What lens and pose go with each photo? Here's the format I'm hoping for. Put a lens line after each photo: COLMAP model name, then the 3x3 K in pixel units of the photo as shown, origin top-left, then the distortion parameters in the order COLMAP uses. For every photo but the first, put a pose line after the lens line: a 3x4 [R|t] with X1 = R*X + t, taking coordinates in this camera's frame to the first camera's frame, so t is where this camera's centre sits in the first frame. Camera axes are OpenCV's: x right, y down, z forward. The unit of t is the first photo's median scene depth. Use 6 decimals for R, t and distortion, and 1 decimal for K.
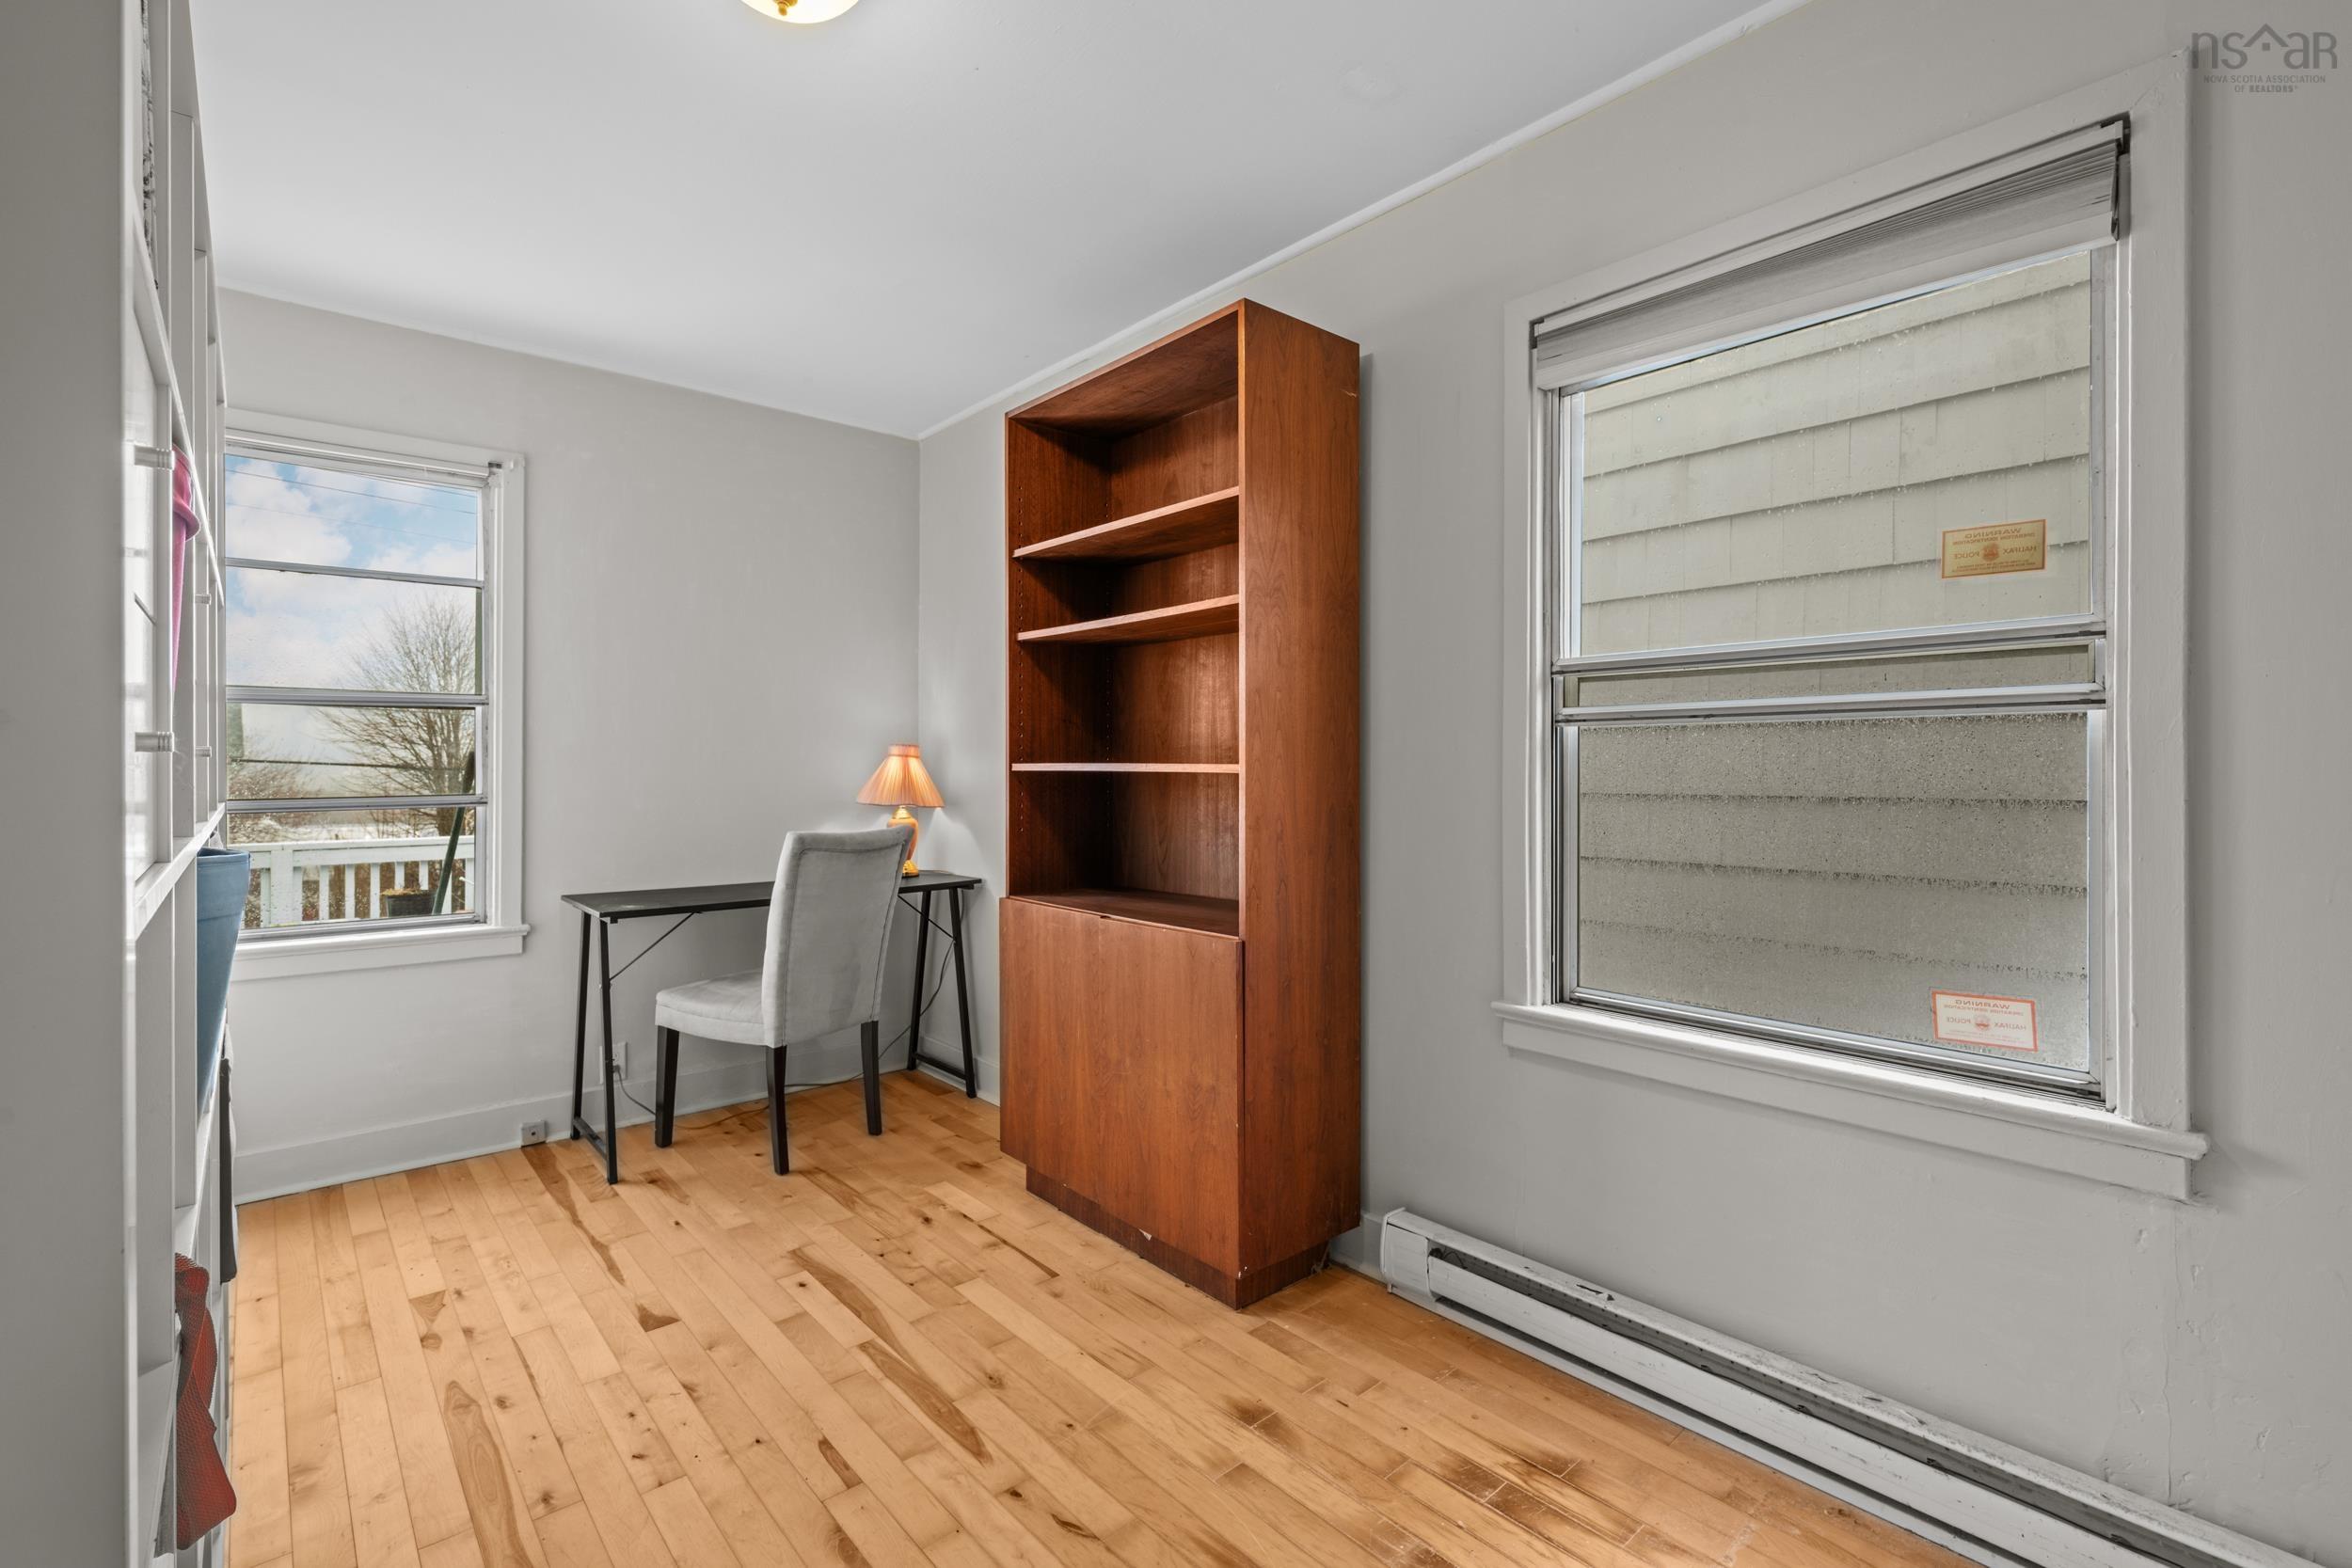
lens RADIAL K [[1061.7, 0, 1176.5], [0, 1061.7, 758.4], [0, 0, 1]] dist [-0.000428, 0.000333]
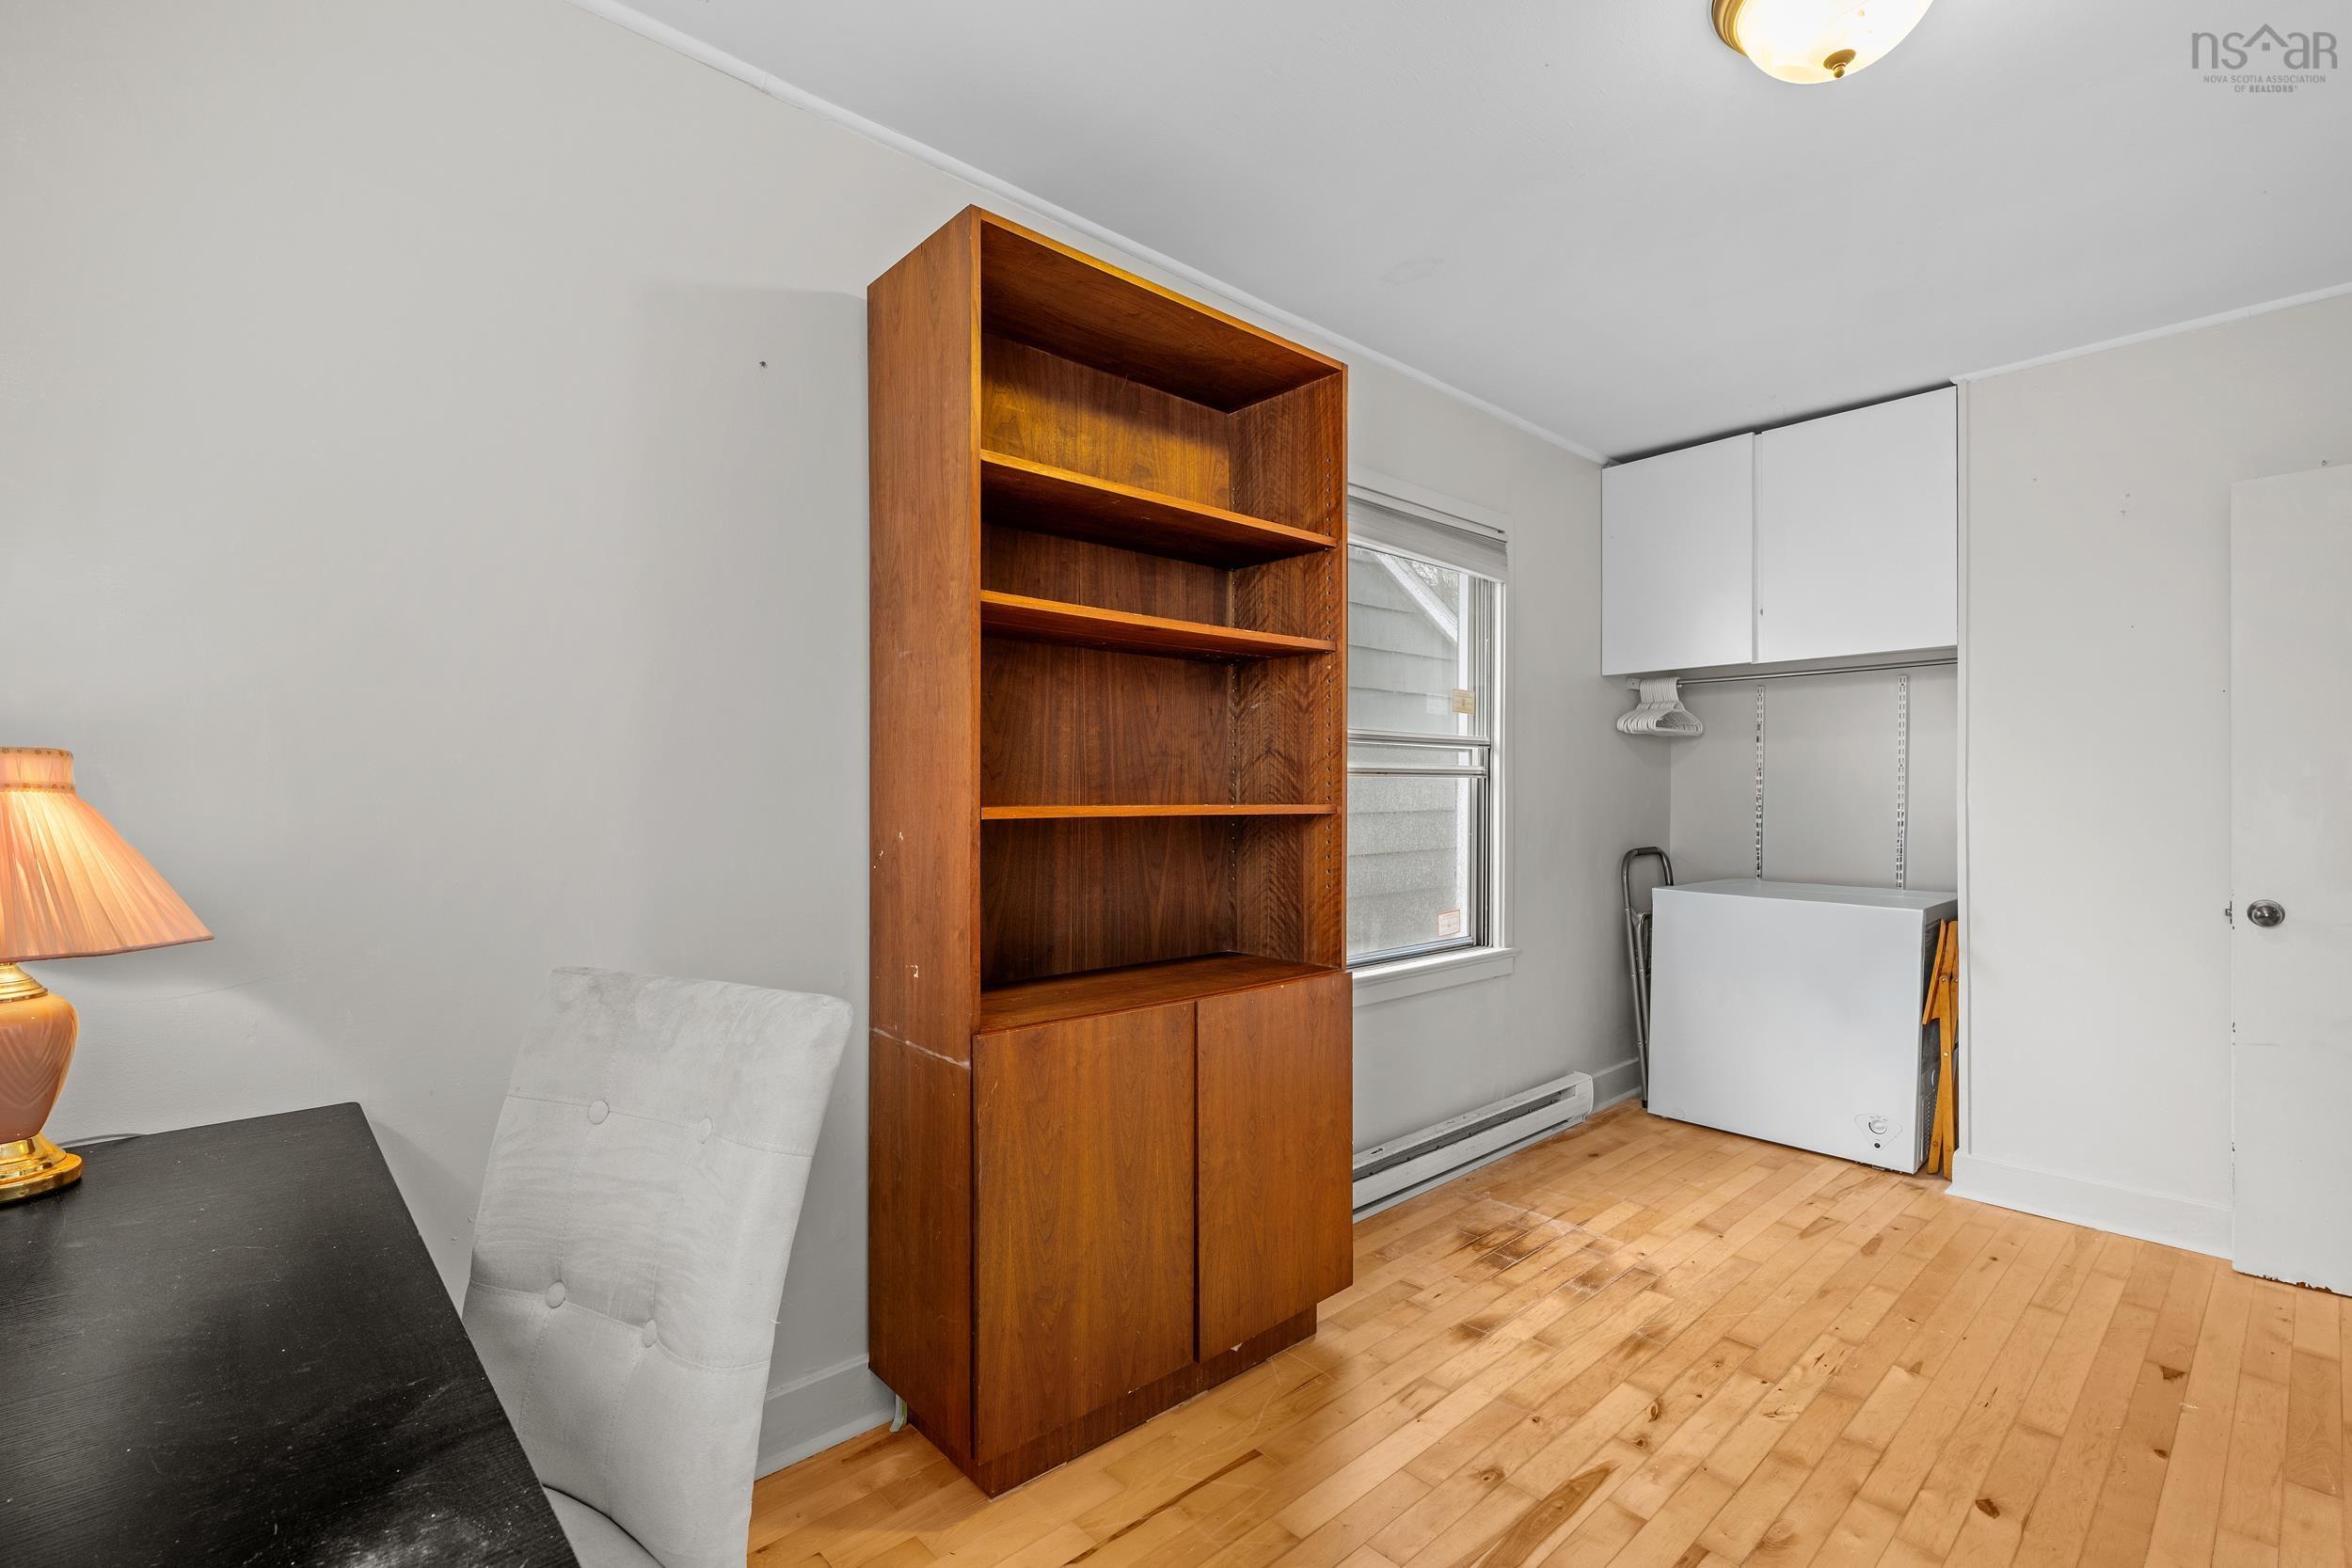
lens RADIAL K [[1061.7, 0, 1176.7], [0, 1061.7, 809.0], [0, 0, 1]] dist [-0.000428, 0.000333]
pose [[-0.028318, -0.011895, 0.999528, -1.214500], [-0.001263, 0.999929, 0.011864, -0.003190], [-0.999598, -0.000926, -0.028331, 1.462566]]
